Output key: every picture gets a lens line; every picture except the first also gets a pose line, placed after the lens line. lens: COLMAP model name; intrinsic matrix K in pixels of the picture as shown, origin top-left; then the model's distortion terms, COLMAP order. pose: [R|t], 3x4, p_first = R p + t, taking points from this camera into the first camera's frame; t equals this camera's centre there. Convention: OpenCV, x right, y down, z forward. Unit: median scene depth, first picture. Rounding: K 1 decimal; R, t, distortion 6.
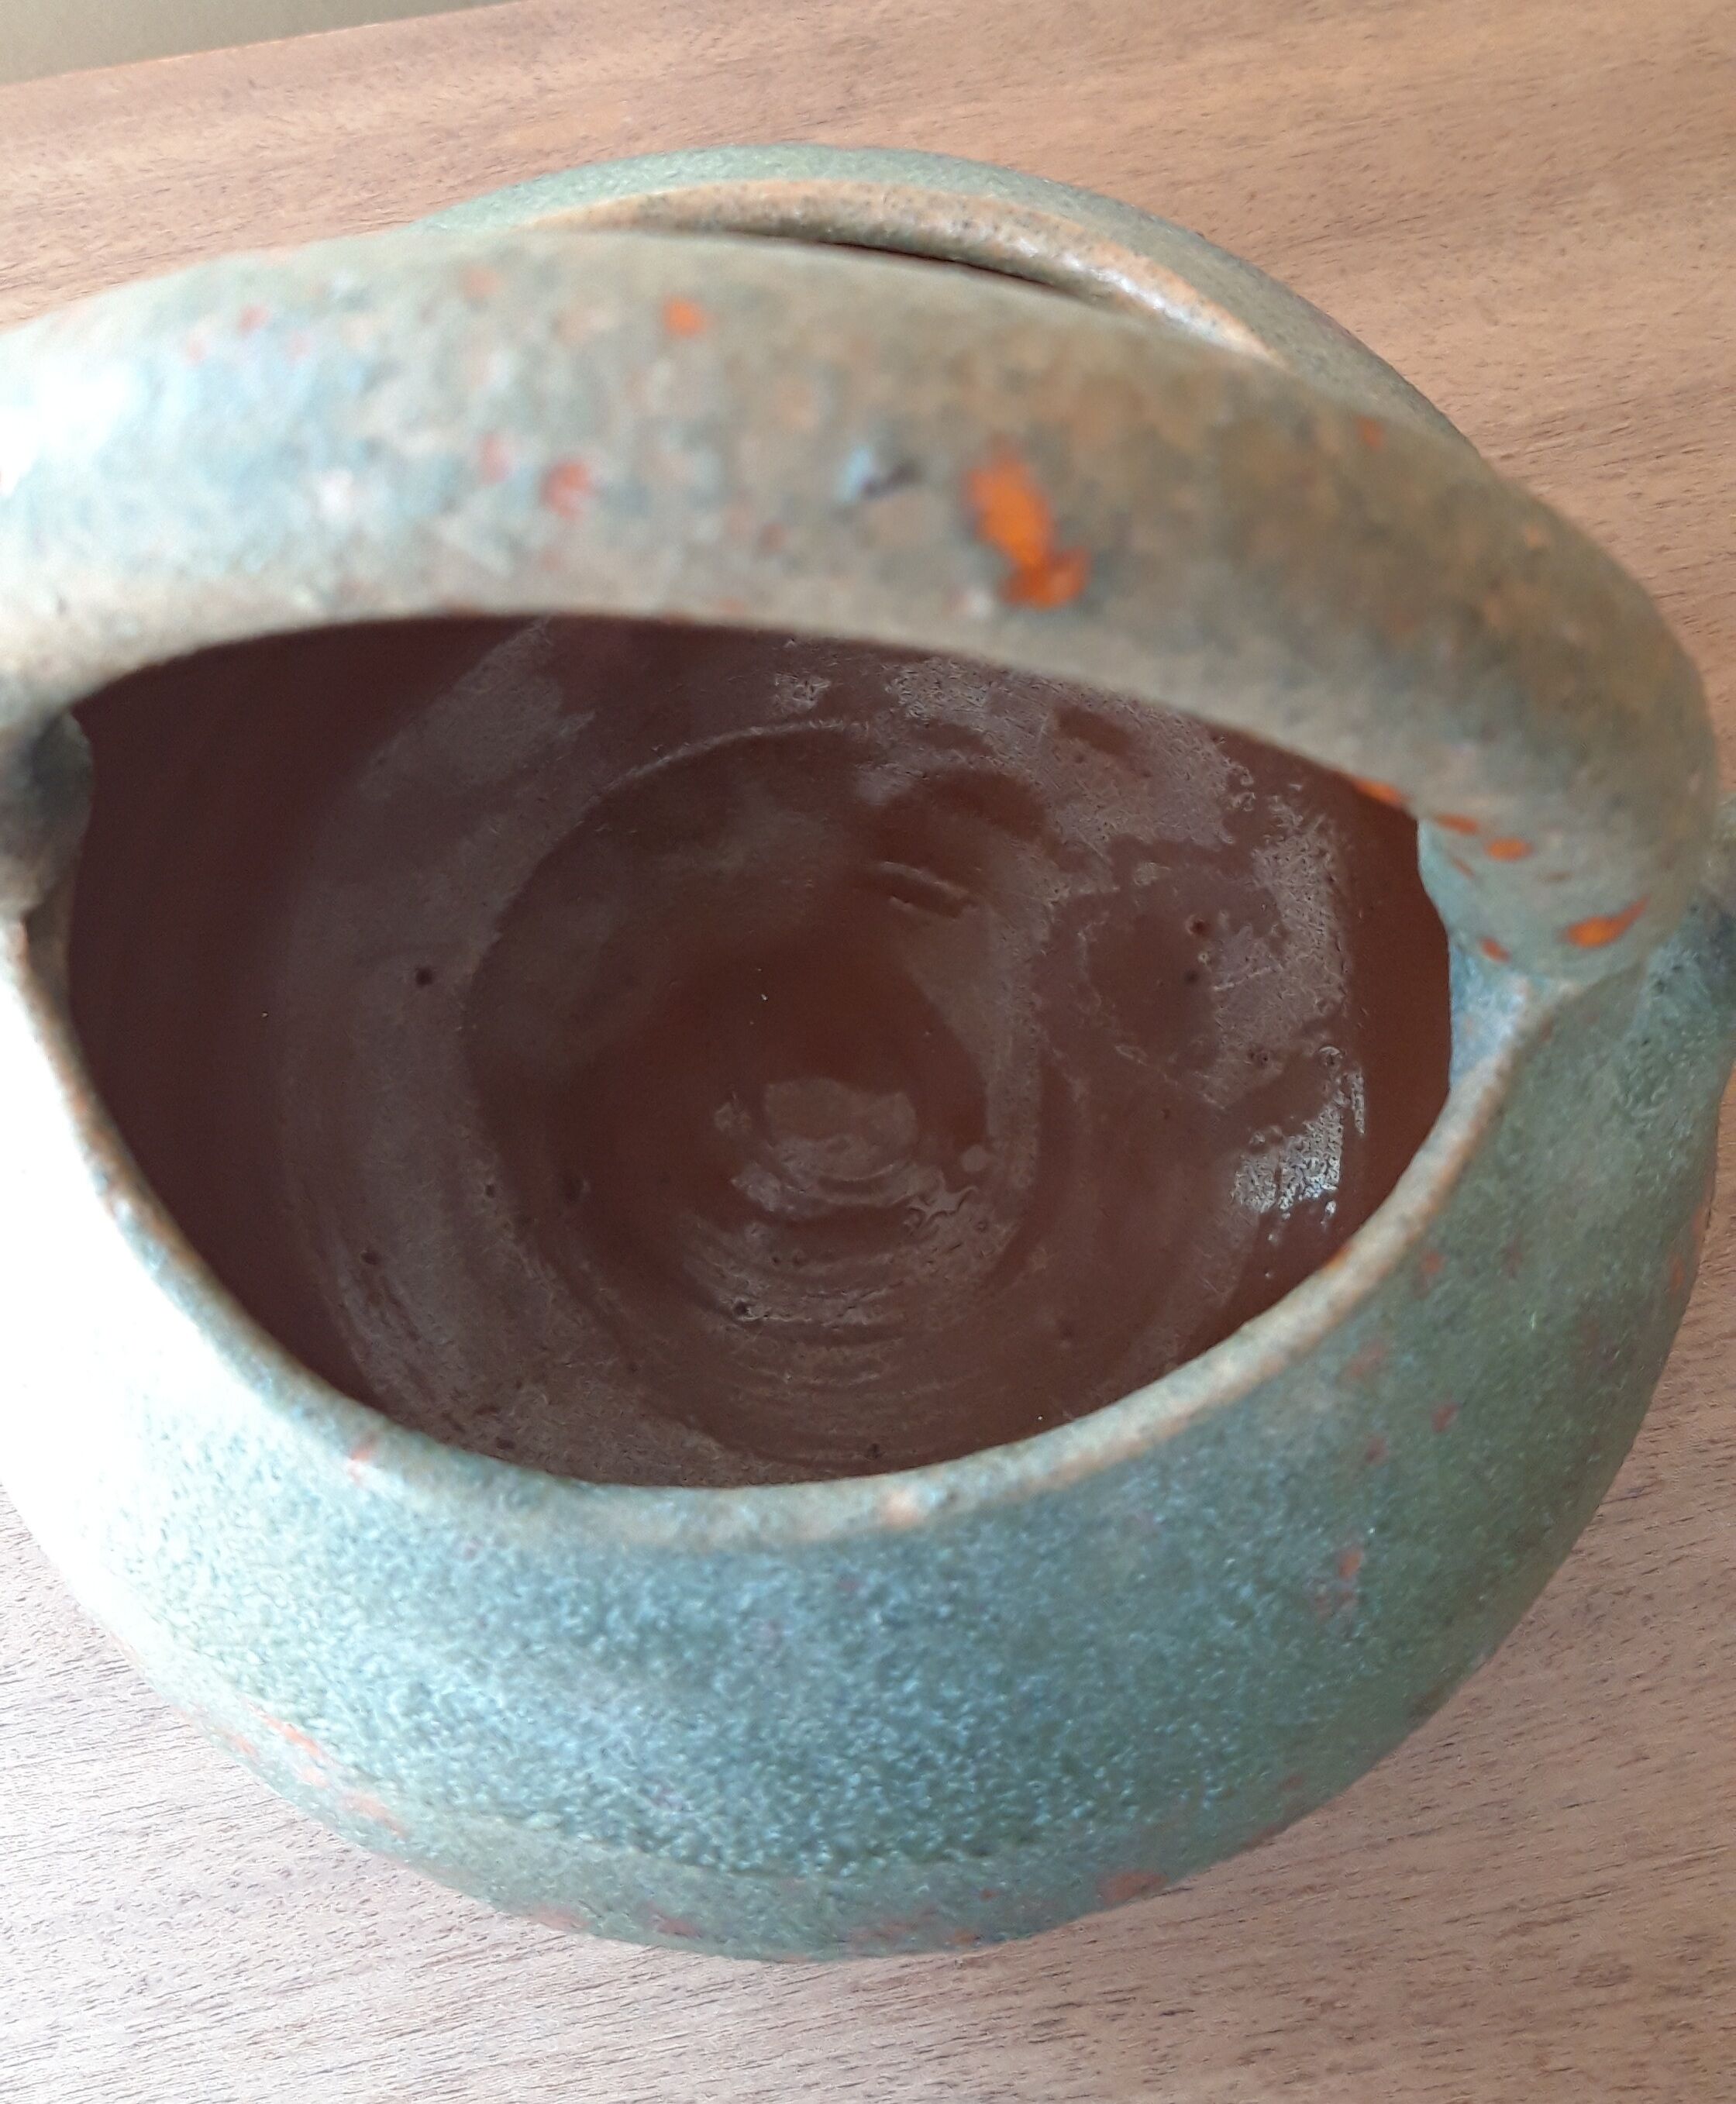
lens RADIAL K [[2277.8, 0, 868.0], [0, 2277.8, 1052.0], [0, 0, 1]] dist [-0.009820, -0.008509]
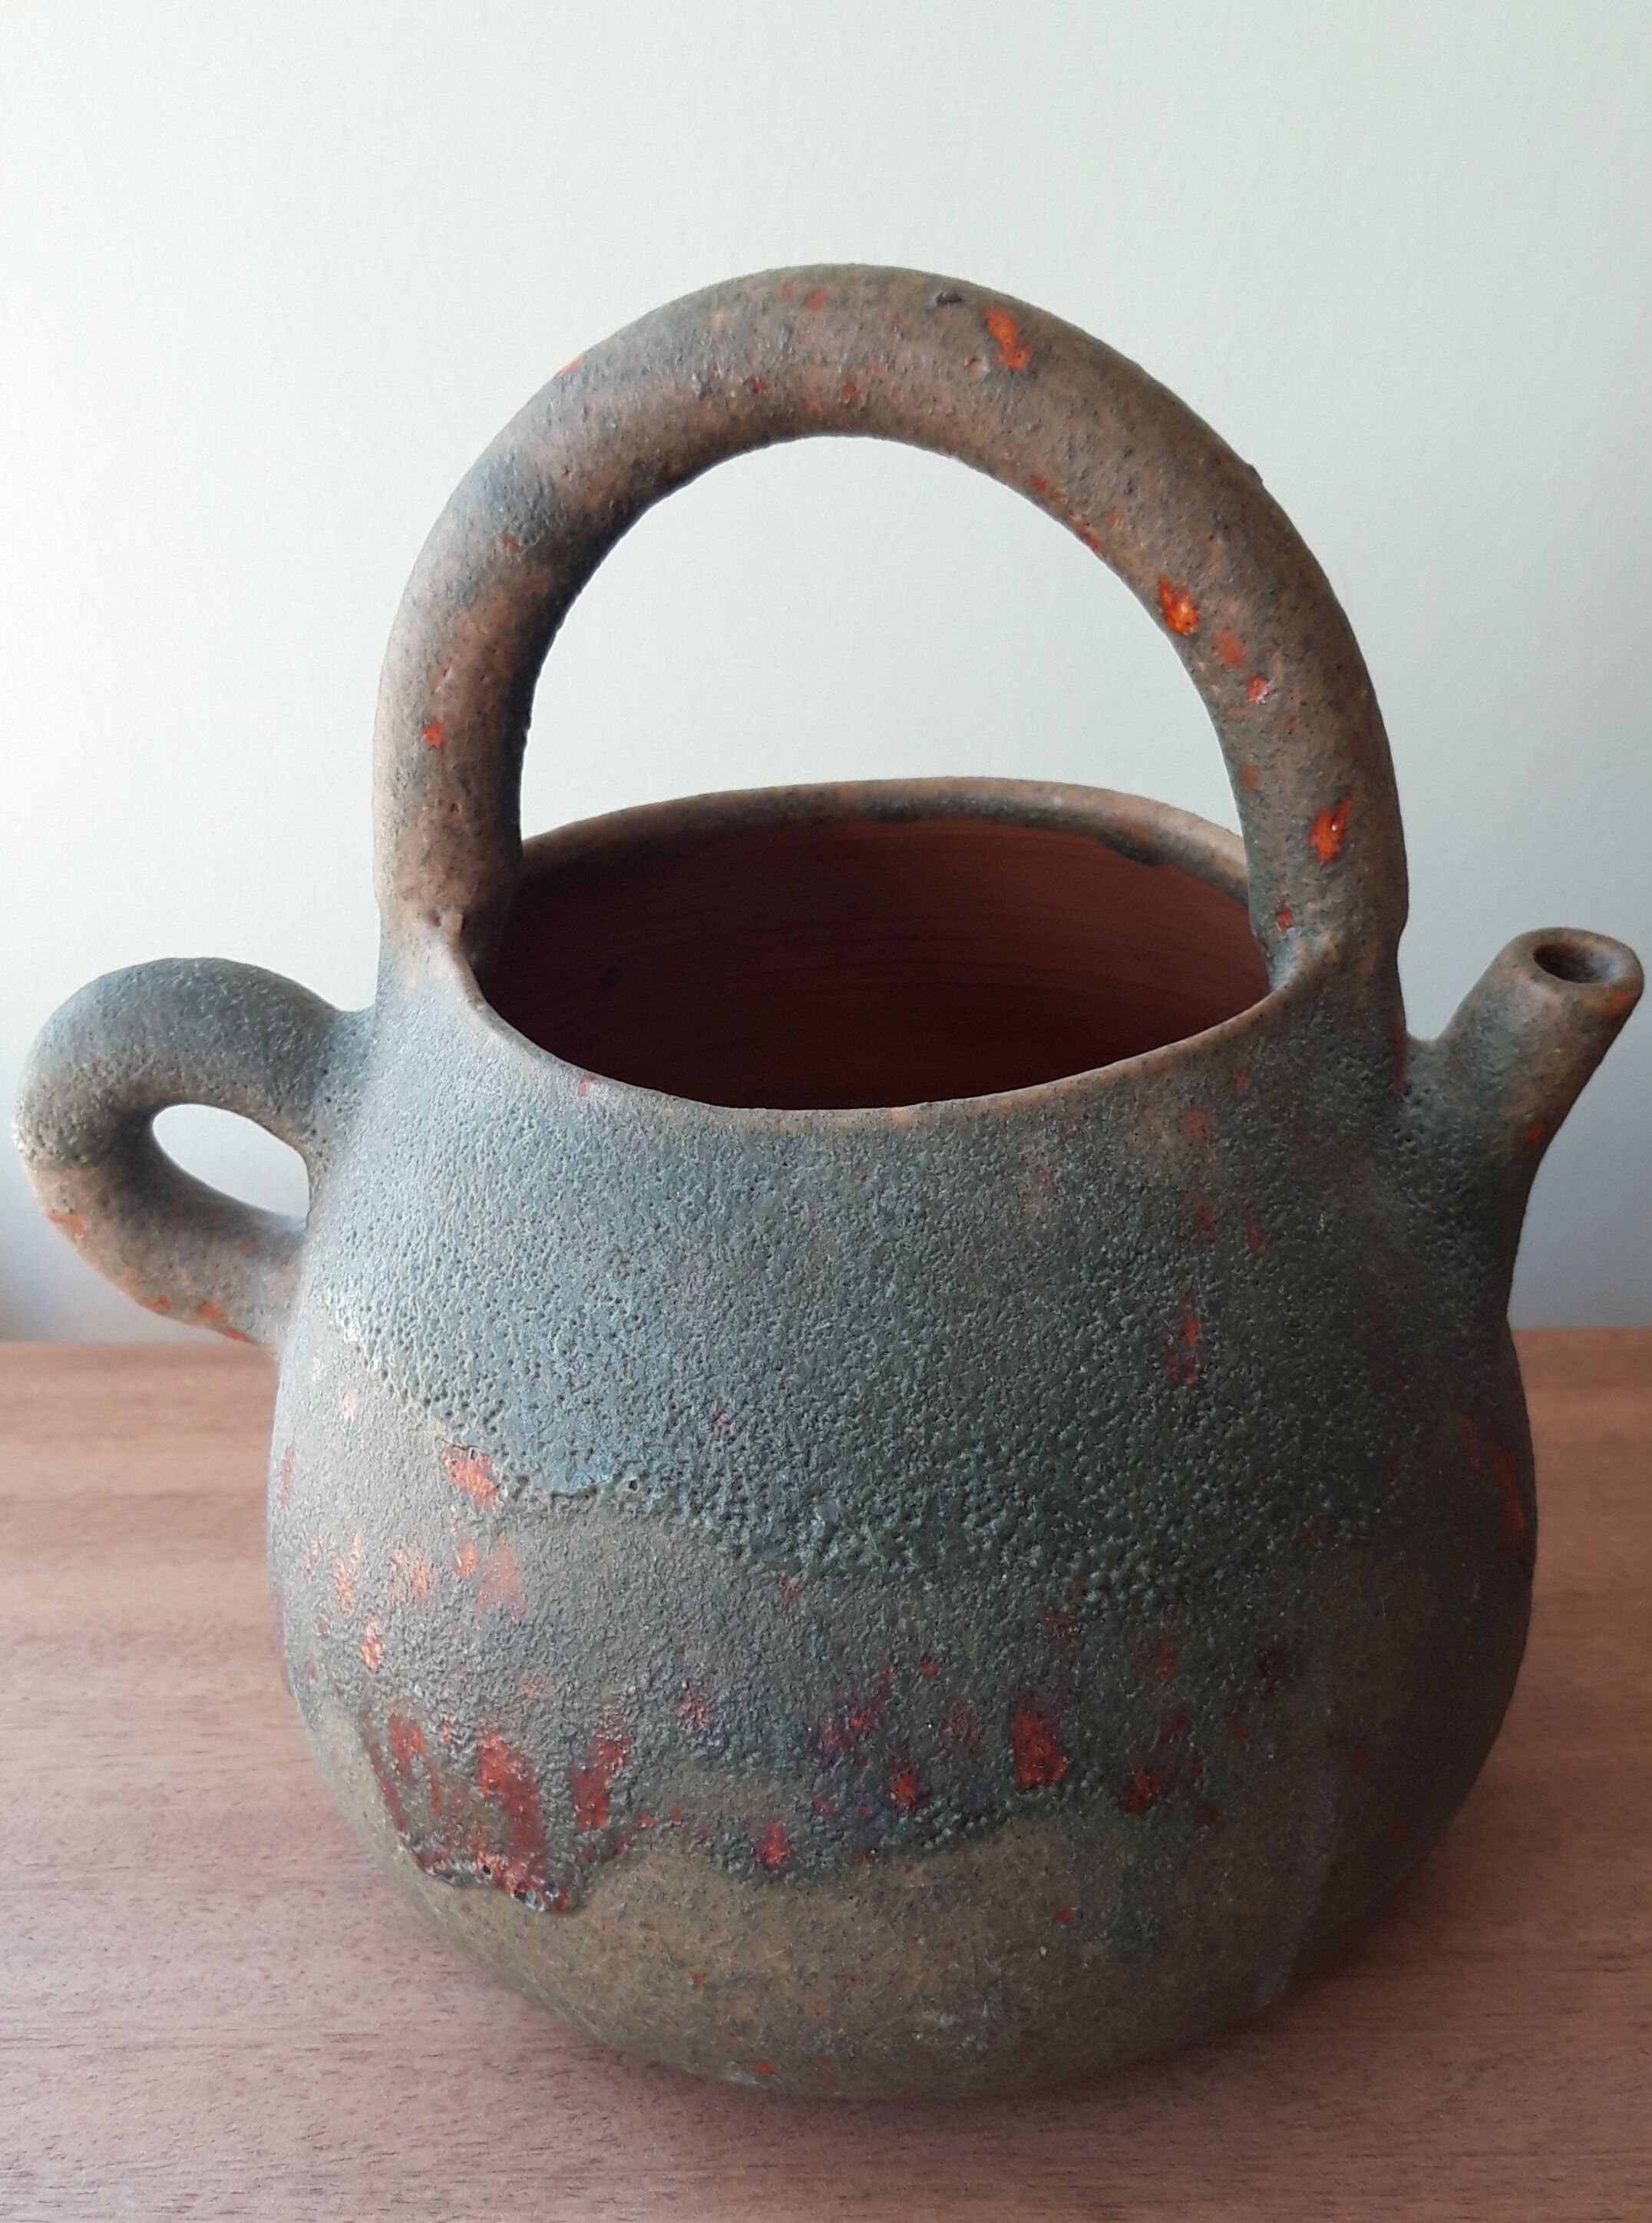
lens RADIAL K [[1680.2, 0, 826.0], [0, 1680.2, 1111.5], [0, 0, 1]] dist [-0.001107, -0.000140]
pose [[0.985488, 0.109806, -0.129447, 0.113245], [-0.159300, 0.861650, -0.481853, 0.751748], [0.058628, 0.495481, 0.866638, -0.059160]]
